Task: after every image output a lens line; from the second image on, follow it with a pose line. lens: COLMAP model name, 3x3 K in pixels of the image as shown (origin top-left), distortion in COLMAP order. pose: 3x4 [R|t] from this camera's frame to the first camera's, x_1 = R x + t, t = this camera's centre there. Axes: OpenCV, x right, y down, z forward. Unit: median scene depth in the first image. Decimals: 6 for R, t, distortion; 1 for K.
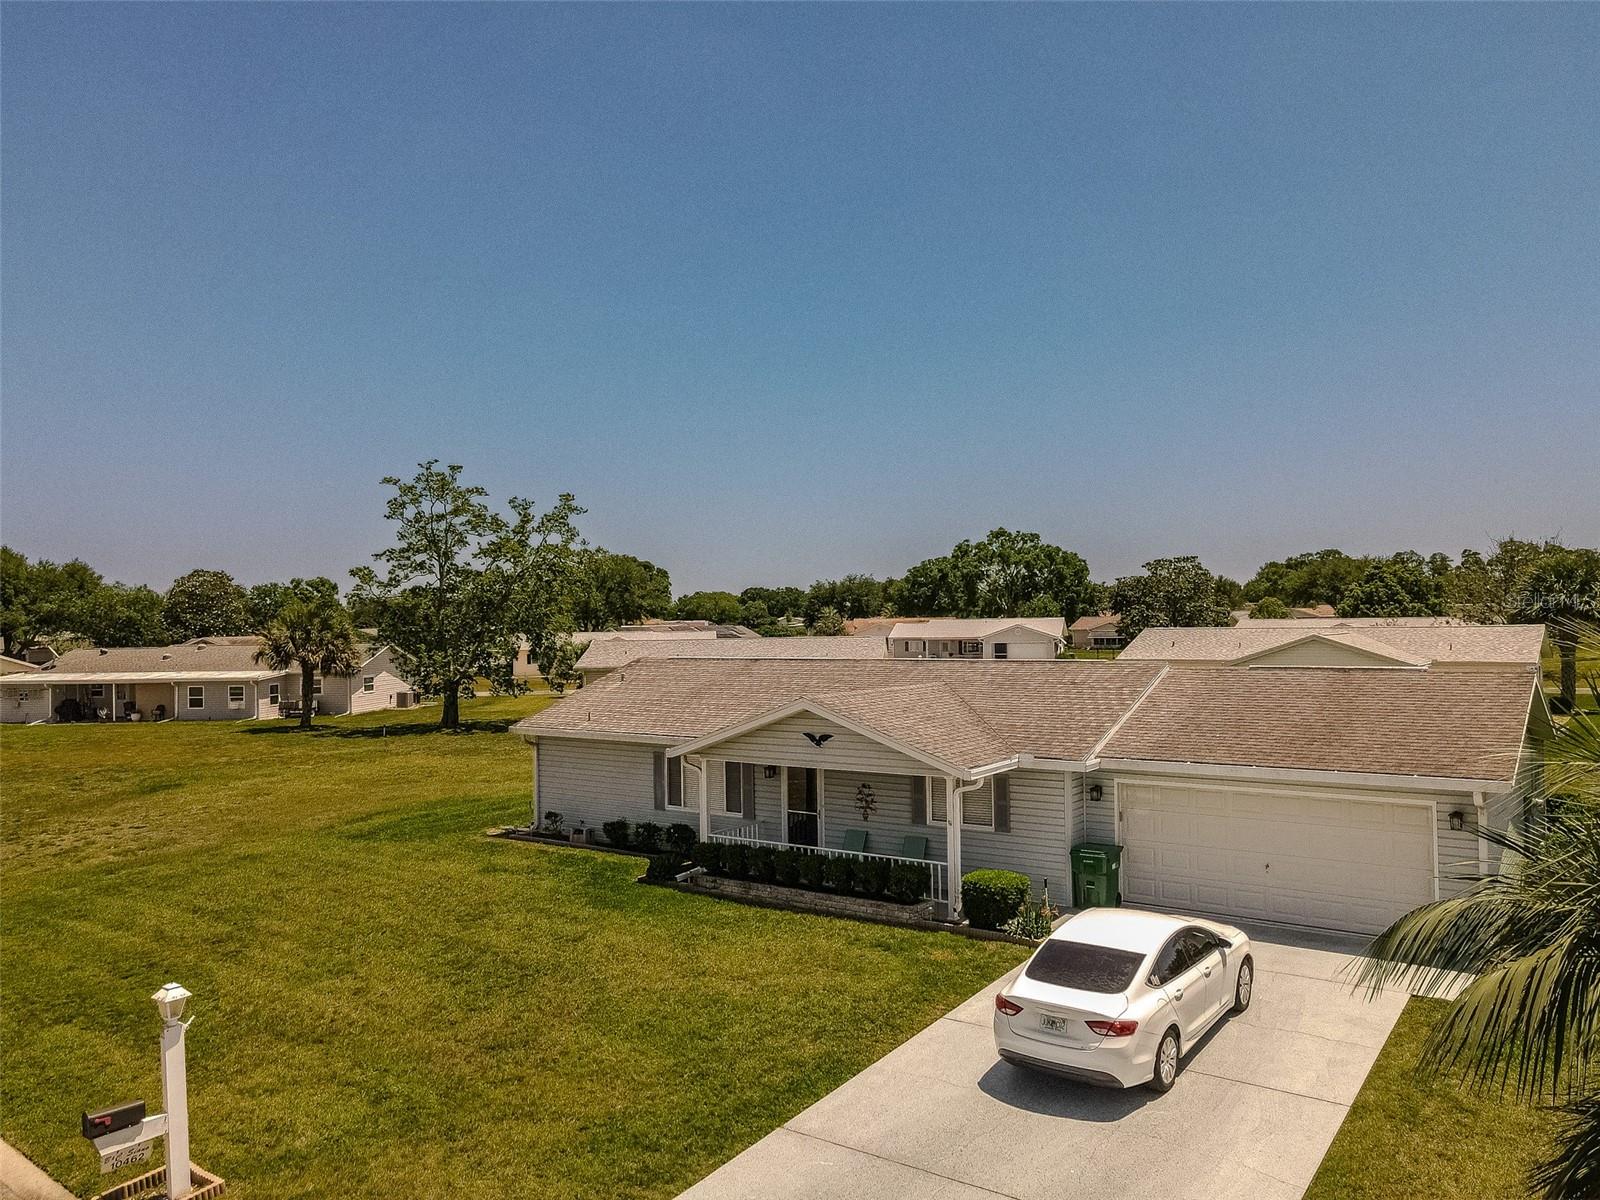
lens RADIAL K [[1177.1, 0, 800.0], [0, 1177.1, 600.0], [0, 0, 1]] dist [-0.001574, 0.028960]
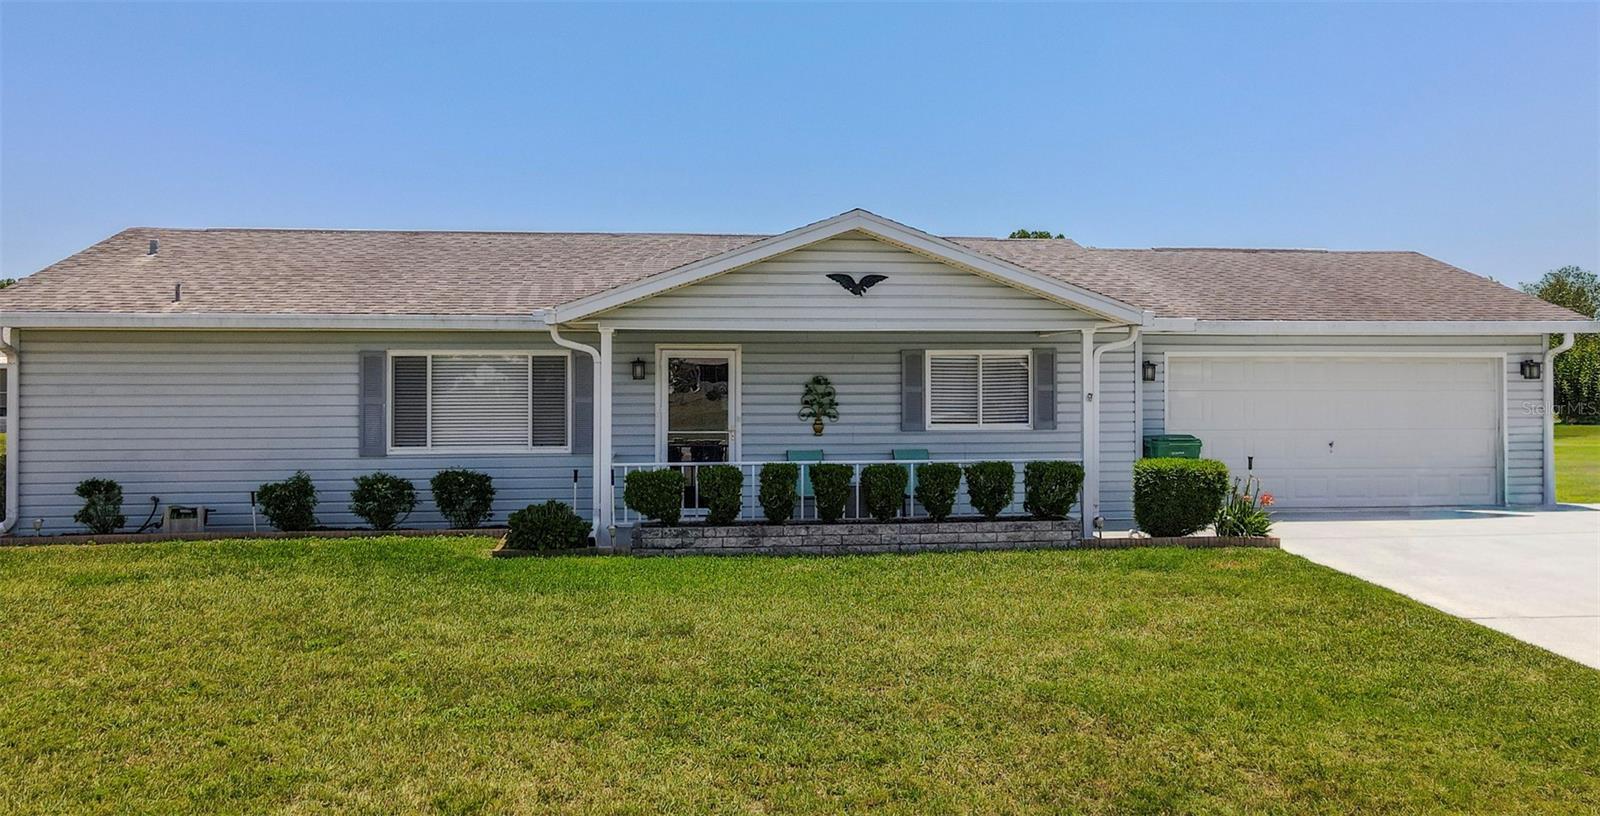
lens RADIAL K [[1219.7, 0, 821.2], [0, 1219.7, 405.8], [0, 0, 1]] dist [0.008367, 0.004144]
pose [[0.736120, -0.001685, 0.676849, -0.397599], [-0.021122, 0.999453, 0.025460, 0.154704], [-0.676521, -0.033039, 0.735682, 0.506866]]
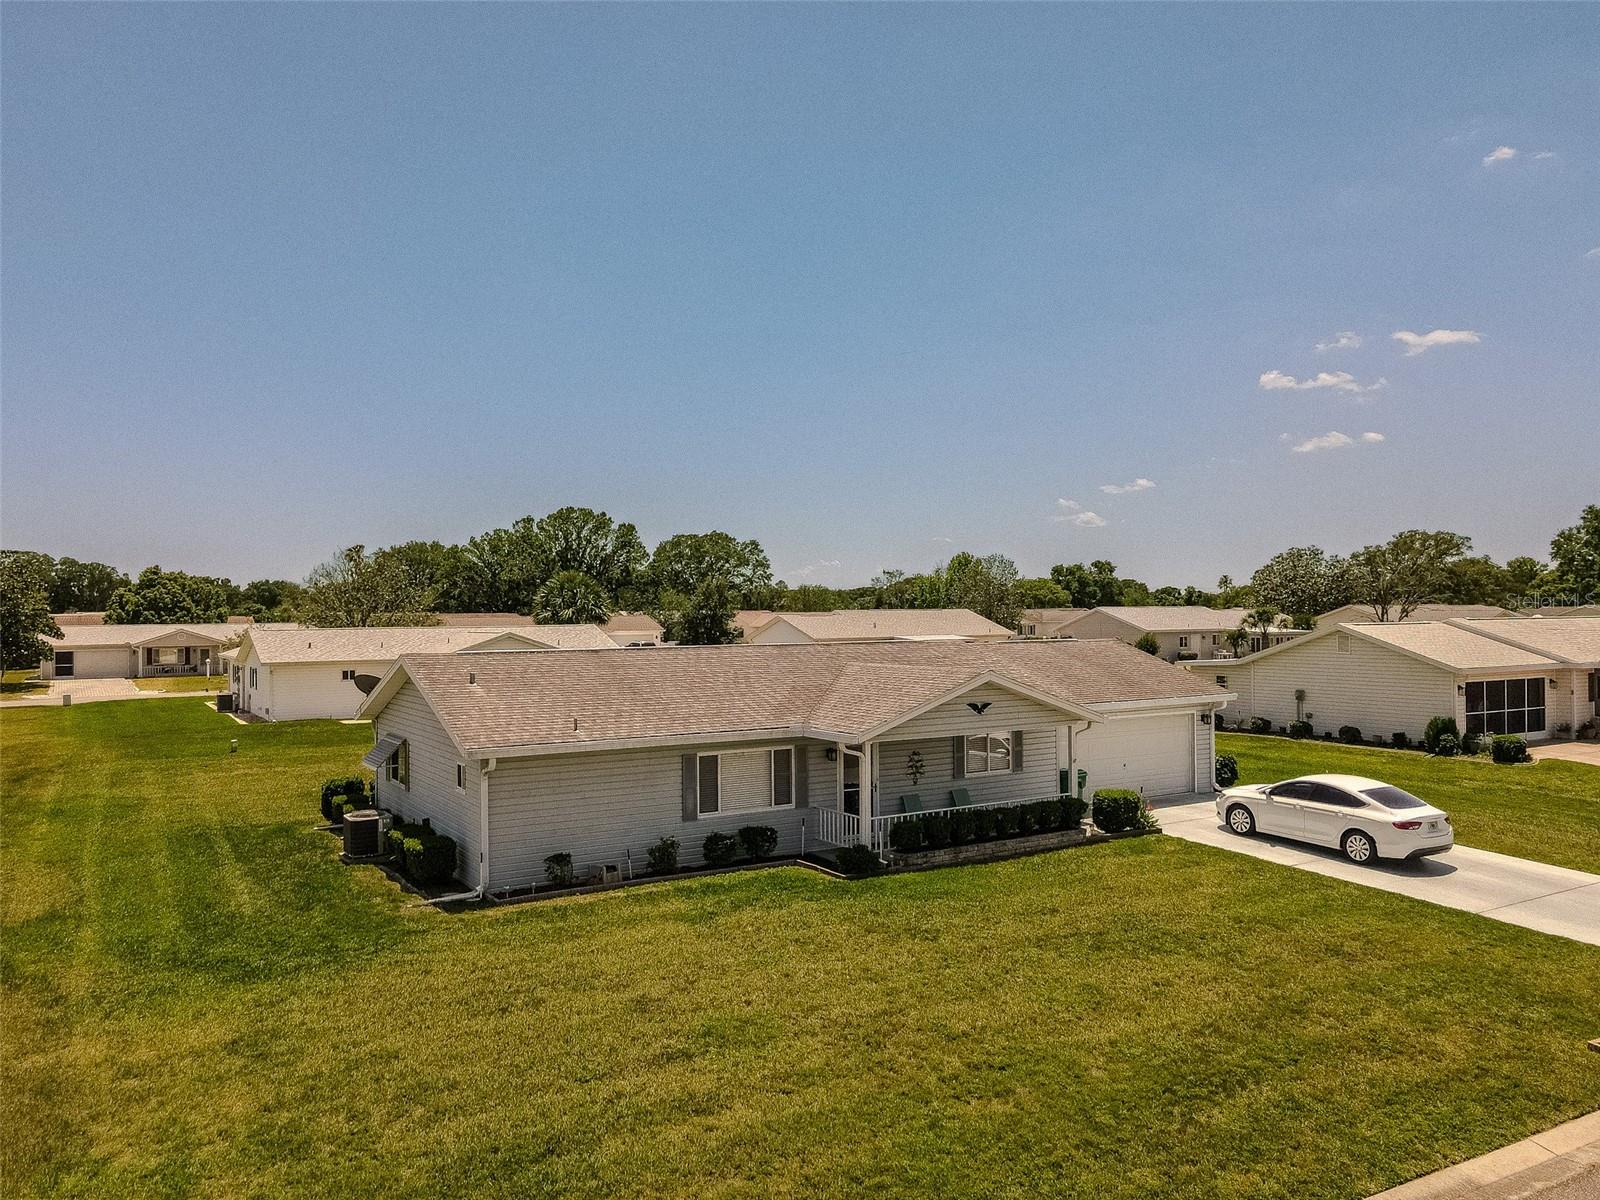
lens RADIAL K [[1177.1, 0, 800.0], [0, 1177.1, 600.0], [0, 0, 1]] dist [-0.001574, 0.028960]
pose [[0.381072, 0.021850, 0.924287, -1.015389], [-0.010551, 0.999758, -0.019284, 0.036075], [-0.924485, -0.002403, 0.381211, 0.679246]]
